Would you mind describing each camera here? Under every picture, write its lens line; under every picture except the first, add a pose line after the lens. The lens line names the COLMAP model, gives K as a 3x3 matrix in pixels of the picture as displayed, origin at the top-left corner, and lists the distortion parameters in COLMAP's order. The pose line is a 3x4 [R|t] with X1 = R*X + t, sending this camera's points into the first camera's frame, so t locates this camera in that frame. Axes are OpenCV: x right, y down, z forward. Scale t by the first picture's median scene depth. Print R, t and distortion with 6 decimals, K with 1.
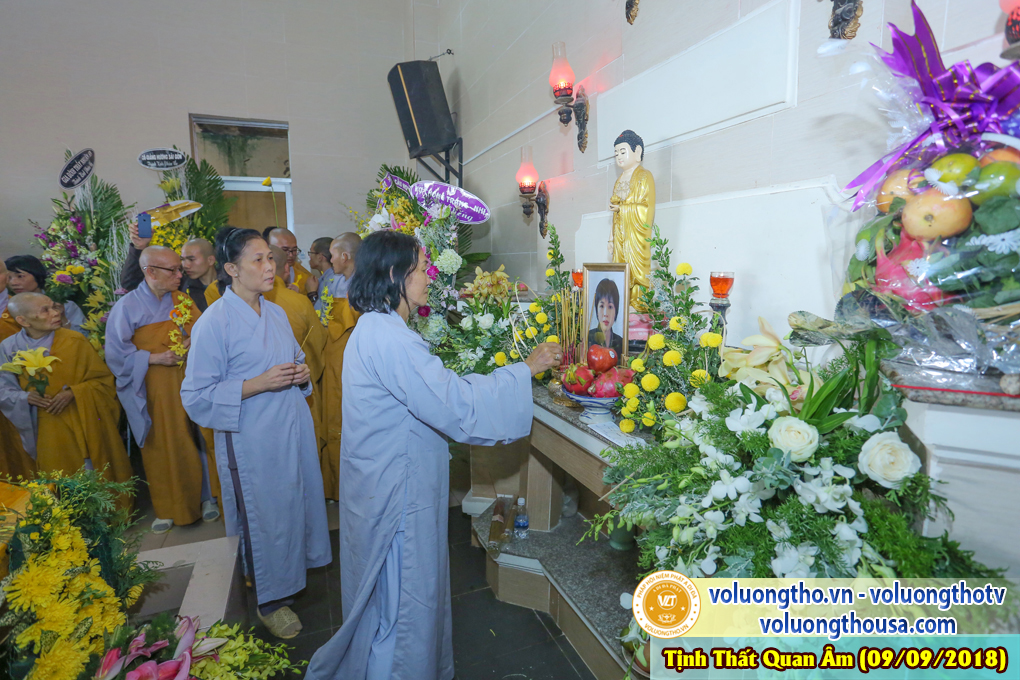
lens RADIAL K [[496.6, 0, 506.5], [0, 496.6, 337.5], [0, 0, 1]] dist [-0.062774, 0.023246]
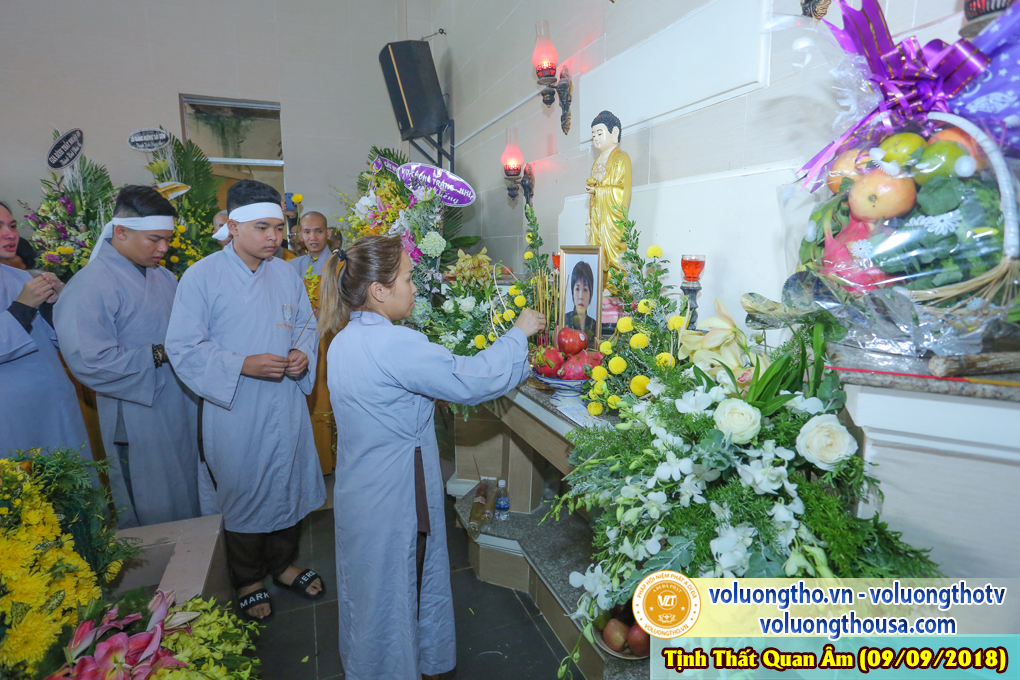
lens RADIAL K [[496.6, 0, 506.5], [0, 496.6, 337.5], [0, 0, 1]] dist [-0.062774, 0.023246]
pose [[0.999962, 0.007389, -0.004527, 0.071470], [-0.007250, 0.999524, 0.030002, 0.006392], [0.004746, -0.029968, 0.999540, -0.000913]]
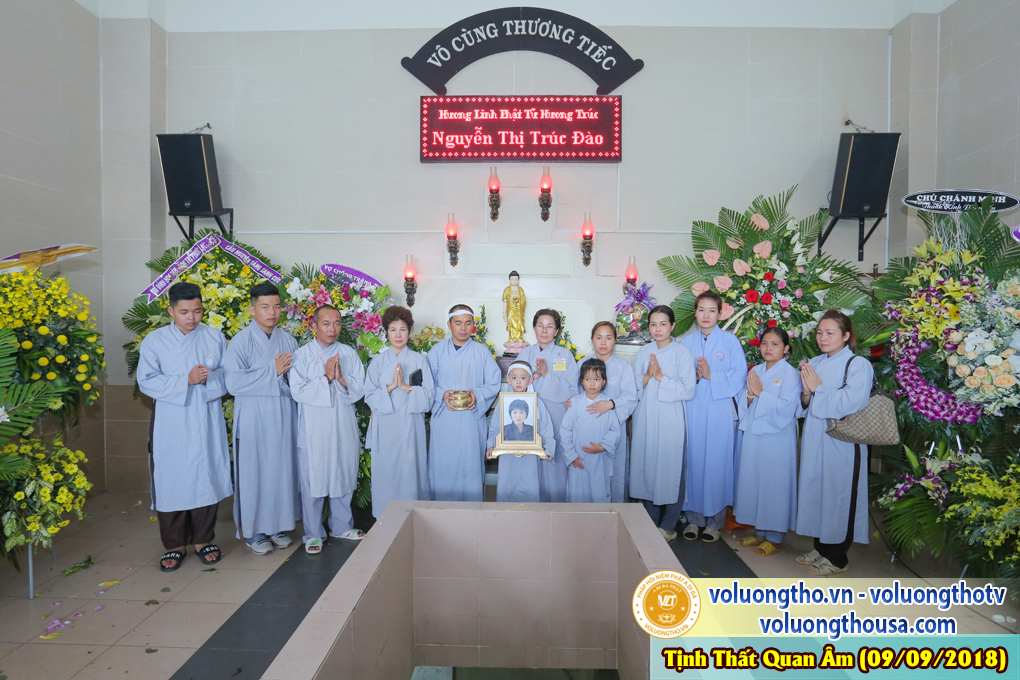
lens RADIAL K [[589.3, 0, 510.0], [0, 589.3, 340.0], [0, 0, 1]] dist [-0.062247, -0.000008]
pose [[0.403177, -0.023521, 0.914820, -3.230310], [0.119979, 0.992399, -0.027361, 0.012251], [-0.907223, 0.120790, 0.402935, -0.218689]]
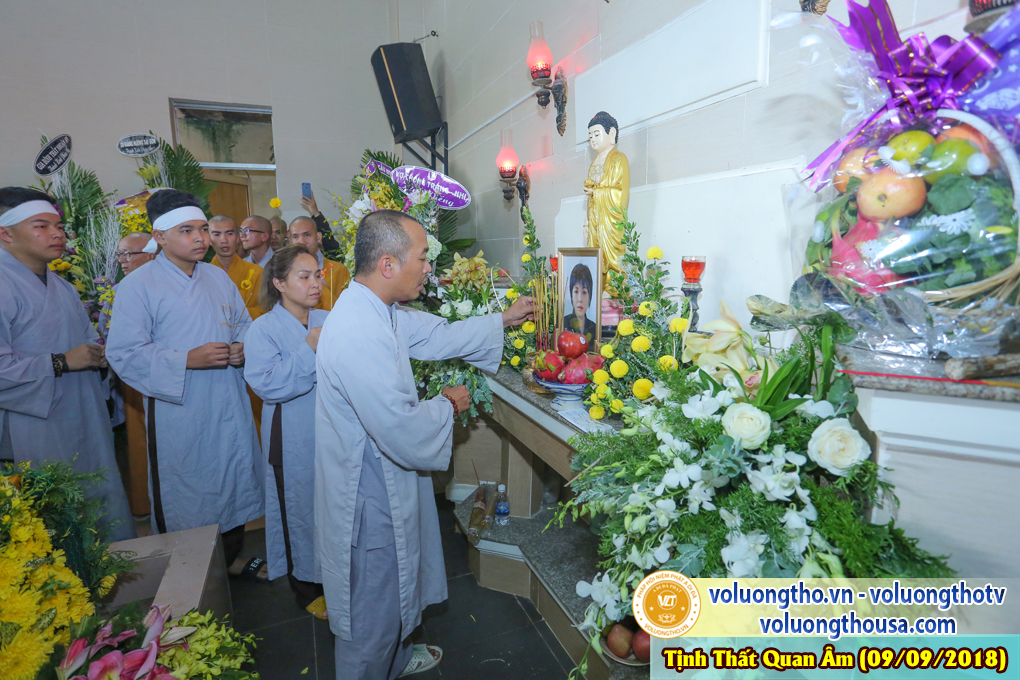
lens RADIAL K [[496.6, 0, 506.5], [0, 496.6, 337.5], [0, 0, 1]] dist [-0.062774, 0.023246]
pose [[0.999963, -0.005945, 0.006168, 0.060943], [0.005779, 0.999630, 0.026596, 0.001102], [-0.006324, -0.026560, 0.999627, 0.014019]]
